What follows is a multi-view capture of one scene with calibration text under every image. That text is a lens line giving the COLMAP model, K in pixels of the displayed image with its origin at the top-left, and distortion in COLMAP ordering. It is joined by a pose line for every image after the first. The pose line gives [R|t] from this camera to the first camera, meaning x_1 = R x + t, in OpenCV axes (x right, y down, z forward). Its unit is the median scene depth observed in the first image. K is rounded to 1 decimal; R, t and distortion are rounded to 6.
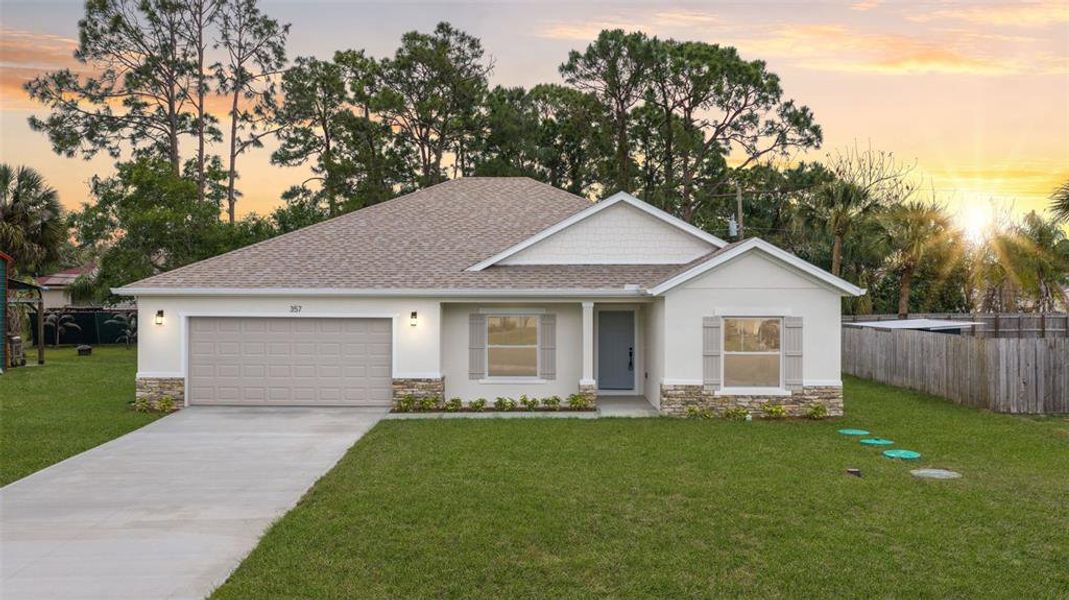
lens RADIAL K [[887.0, 0, 534.5], [0, 887.0, 300.0], [0, 0, 1]] dist [0.001558, -0.000646]
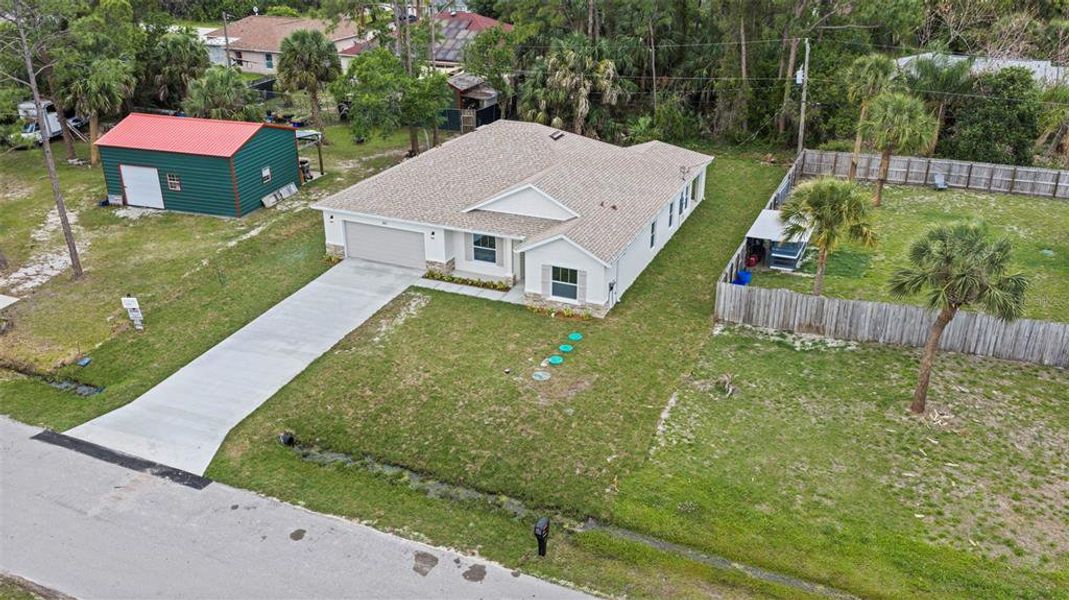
lens RADIAL K [[887.0, 0, 534.5], [0, 887.0, 300.0], [0, 0, 1]] dist [0.001558, -0.000646]
pose [[0.918709, 0.158770, -0.361617, 0.833432], [0.003242, 0.912571, 0.408906, -0.668926], [0.394923, -0.376838, 0.837872, -0.691200]]
